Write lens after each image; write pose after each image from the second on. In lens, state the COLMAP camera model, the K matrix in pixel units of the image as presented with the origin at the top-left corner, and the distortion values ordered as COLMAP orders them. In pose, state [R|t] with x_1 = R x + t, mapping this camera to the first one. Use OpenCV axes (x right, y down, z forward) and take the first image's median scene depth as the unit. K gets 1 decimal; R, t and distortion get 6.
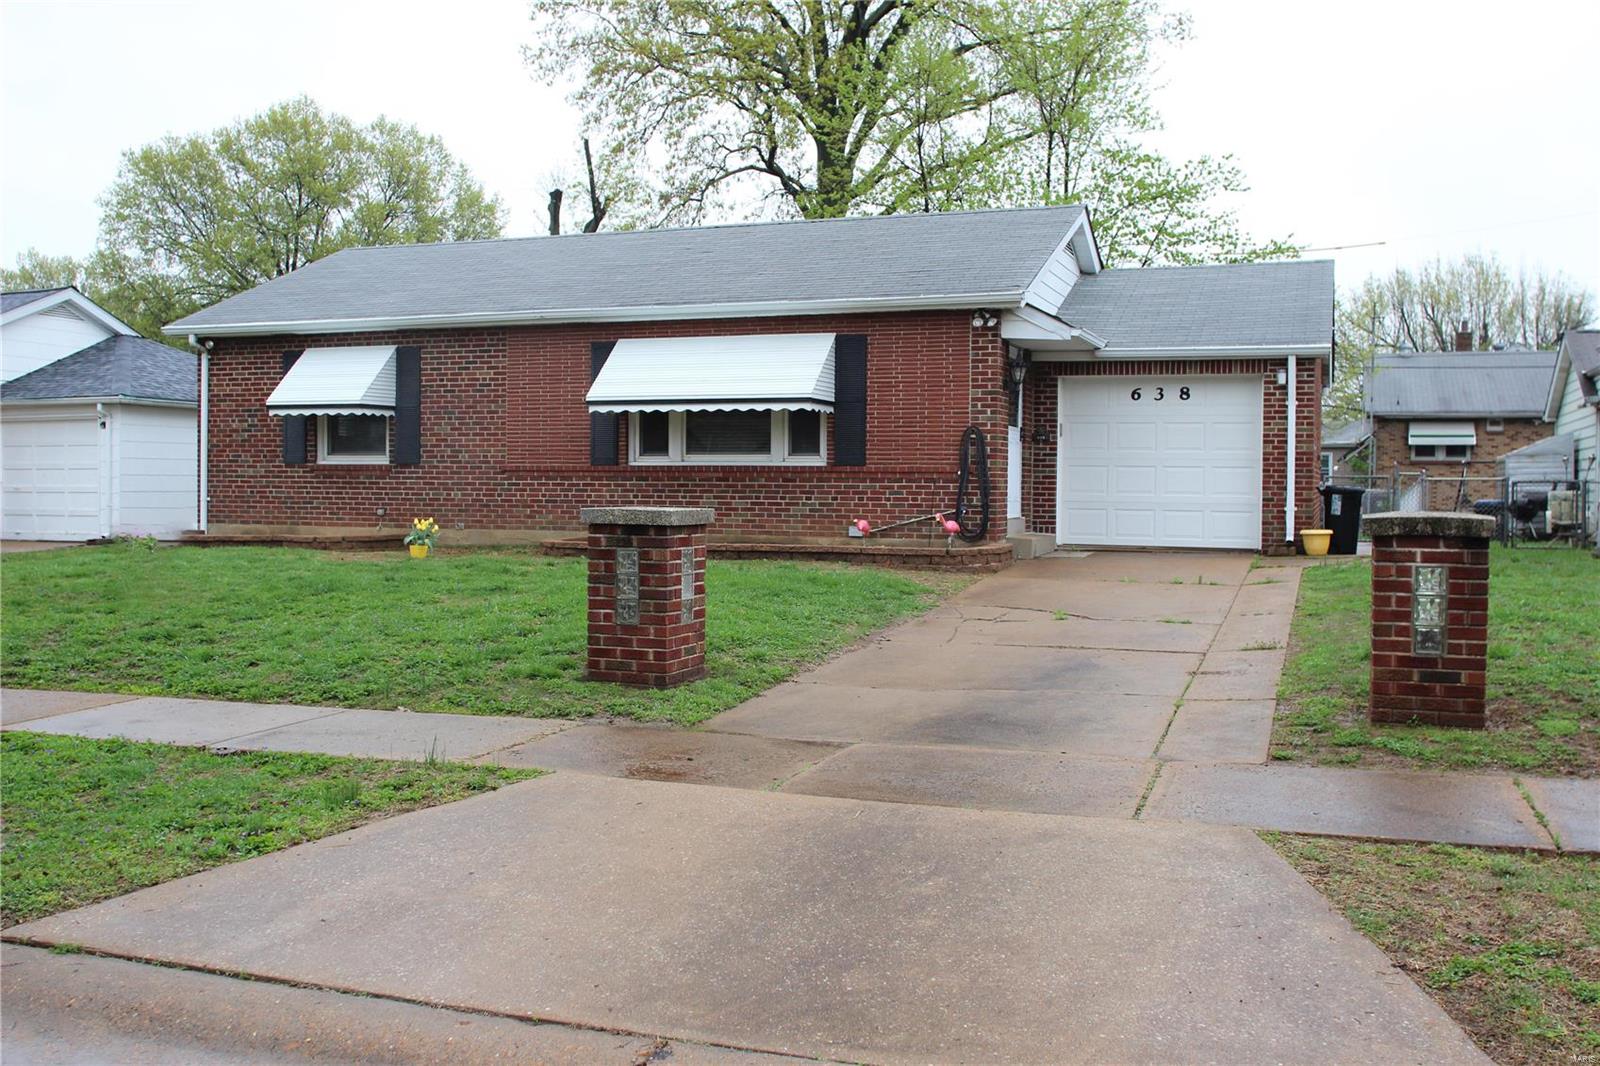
lens RADIAL K [[1476.8, 0, 816.2], [0, 1476.8, 525.9], [0, 0, 1]] dist [-0.079002, 0.065096]
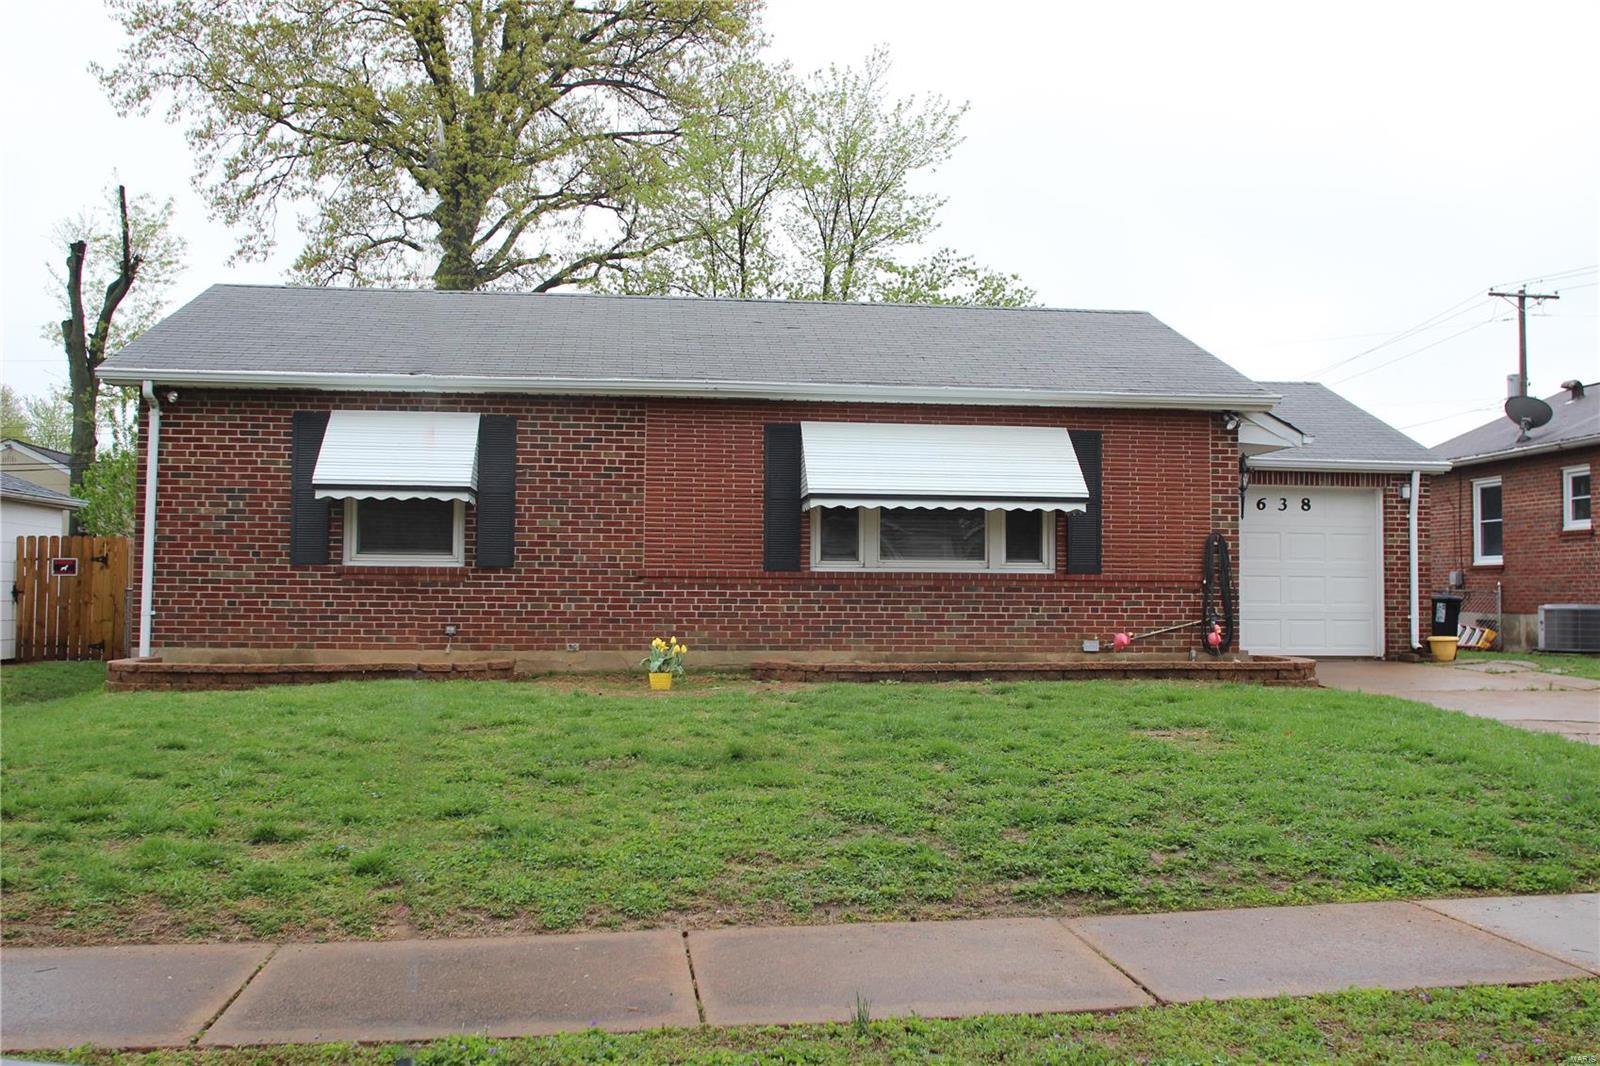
lens RADIAL K [[1476.8, 0, 816.2], [0, 1476.8, 525.9], [0, 0, 1]] dist [-0.079002, 0.065096]
pose [[0.890735, 0.021772, 0.454002, -0.520427], [0.012362, 0.997322, -0.072080, -0.006473], [-0.454355, 0.069816, 0.888080, 0.257737]]
